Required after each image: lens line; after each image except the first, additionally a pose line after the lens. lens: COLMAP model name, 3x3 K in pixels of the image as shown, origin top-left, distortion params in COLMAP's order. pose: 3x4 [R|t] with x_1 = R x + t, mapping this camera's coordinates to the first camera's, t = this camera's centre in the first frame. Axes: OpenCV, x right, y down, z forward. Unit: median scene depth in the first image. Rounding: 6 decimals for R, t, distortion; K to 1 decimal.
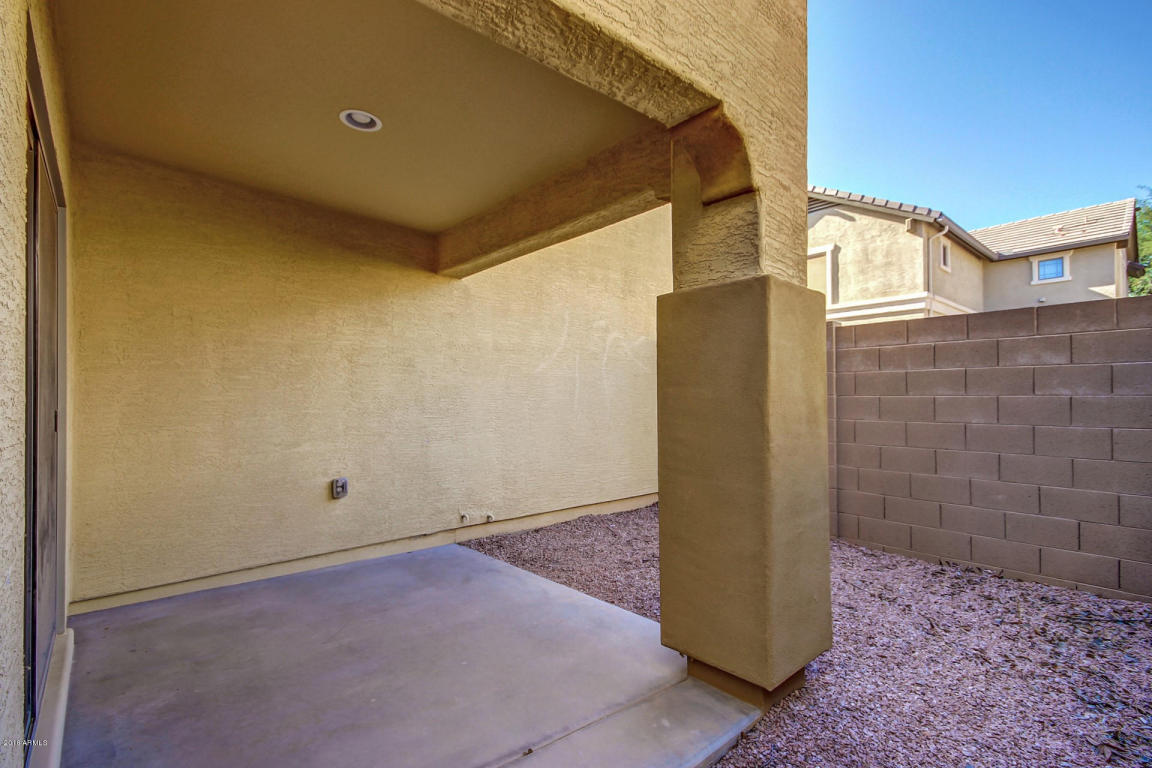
lens RADIAL K [[536.1, 0, 580.6], [0, 536.1, 389.1], [0, 0, 1]] dist [0.001154, -0.000598]
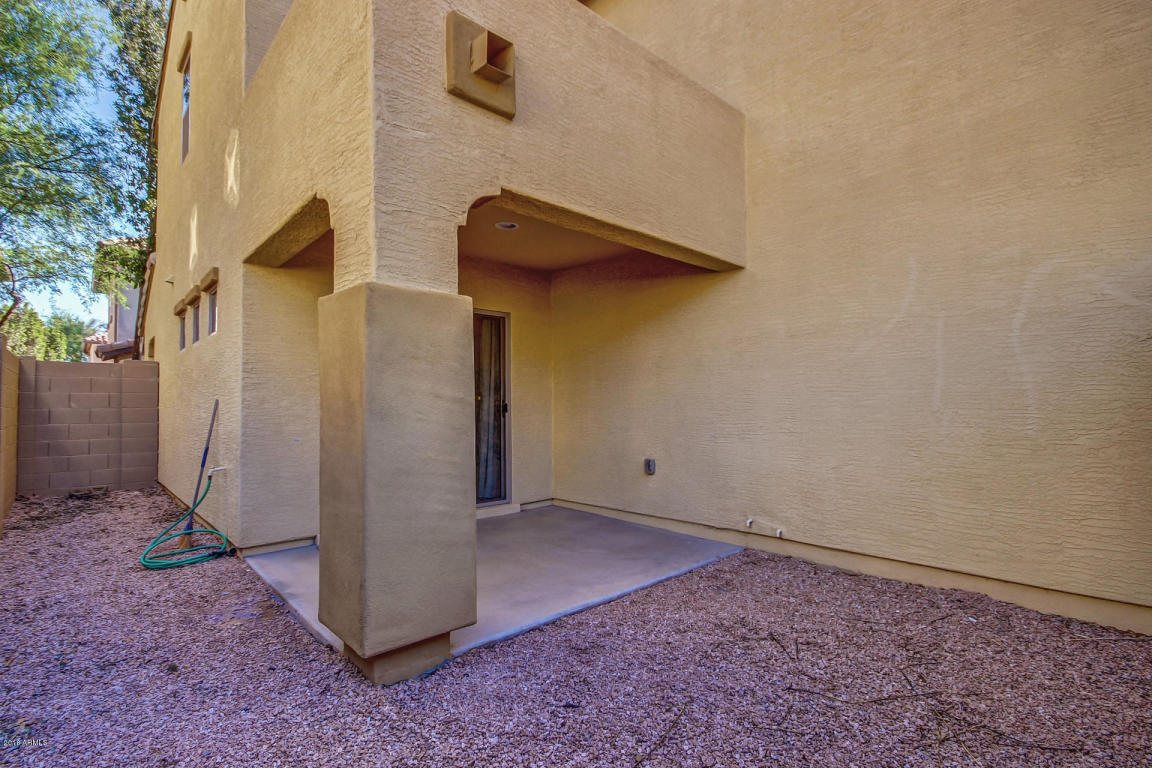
lens RADIAL K [[536.1, 0, 580.6], [0, 536.1, 389.1], [0, 0, 1]] dist [0.001154, -0.000598]
pose [[0.032651, -0.021997, -0.999225, 0.728845], [0.025685, 0.999446, -0.021163, 0.020897], [0.999137, -0.024975, 0.033198, 0.702673]]
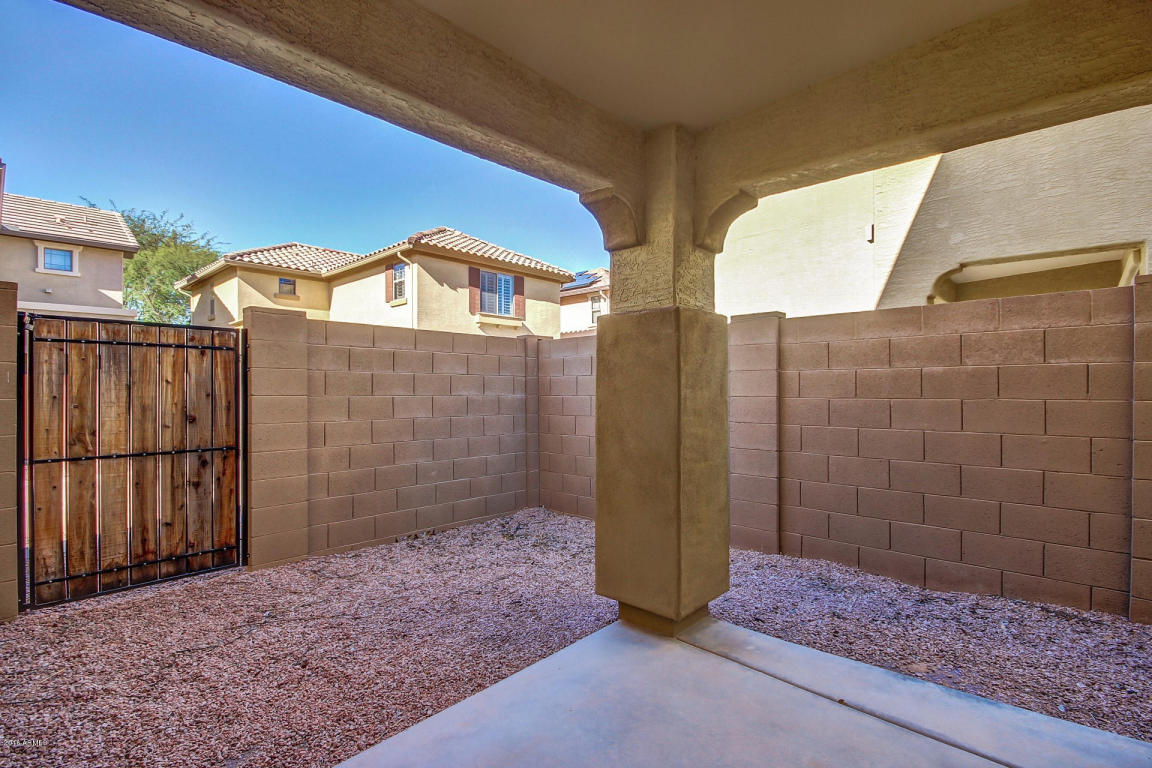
lens RADIAL K [[536.1, 0, 580.6], [0, 536.1, 389.1], [0, 0, 1]] dist [0.001154, -0.000598]
pose [[-0.093679, 0.008328, 0.995568, -0.496814], [-0.007738, 0.999929, -0.009092, 0.005718], [-0.995572, -0.008555, -0.093608, 0.694027]]
